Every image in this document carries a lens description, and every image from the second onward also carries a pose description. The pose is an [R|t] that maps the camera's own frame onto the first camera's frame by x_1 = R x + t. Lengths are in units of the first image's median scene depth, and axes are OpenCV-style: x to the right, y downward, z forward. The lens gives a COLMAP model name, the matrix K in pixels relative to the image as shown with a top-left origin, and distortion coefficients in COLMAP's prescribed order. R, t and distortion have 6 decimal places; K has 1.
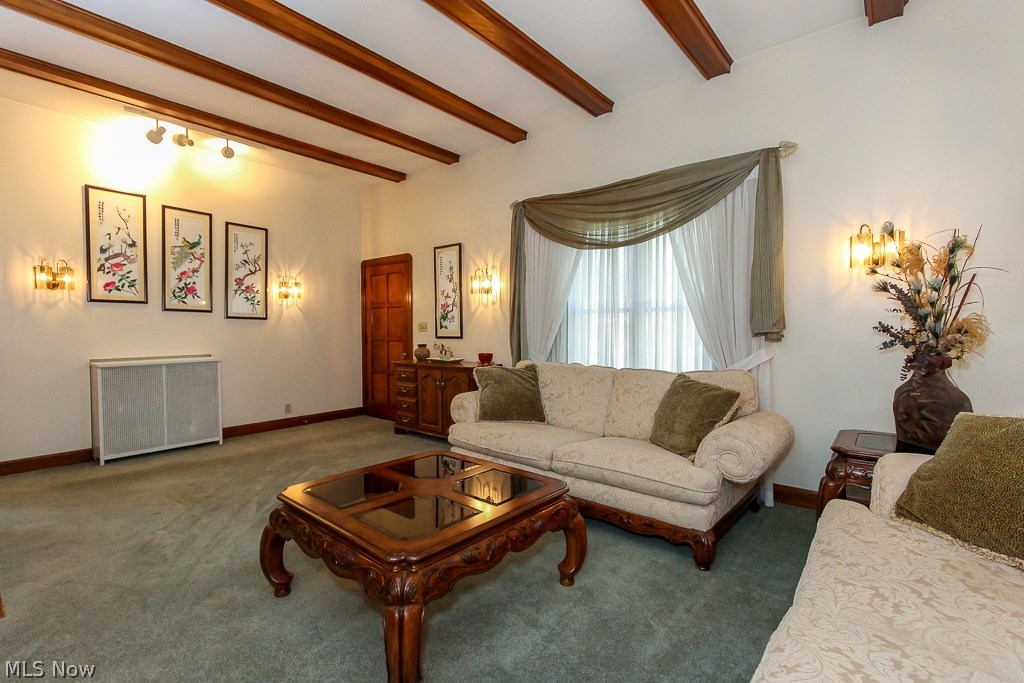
lens RADIAL K [[469.2, 0, 512.0], [0, 469.2, 341.5], [0, 0, 1]] dist [0.001697, 0.000116]
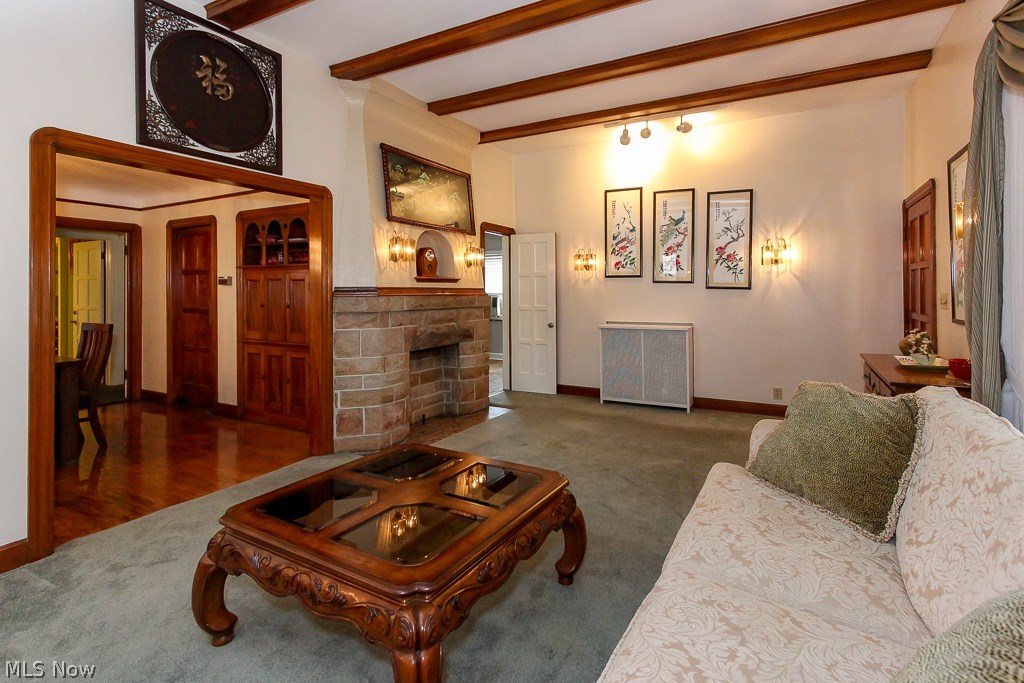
lens RADIAL K [[479.2, 0, 511.5], [0, 479.2, 289.3], [0, 0, 1]] dist [0.000063, 0.000109]
pose [[0.205639, -0.002010, -0.978626, 0.322872], [-0.028291, 0.999568, -0.007998, -0.029597], [0.978219, 0.029331, 0.205494, 0.405718]]
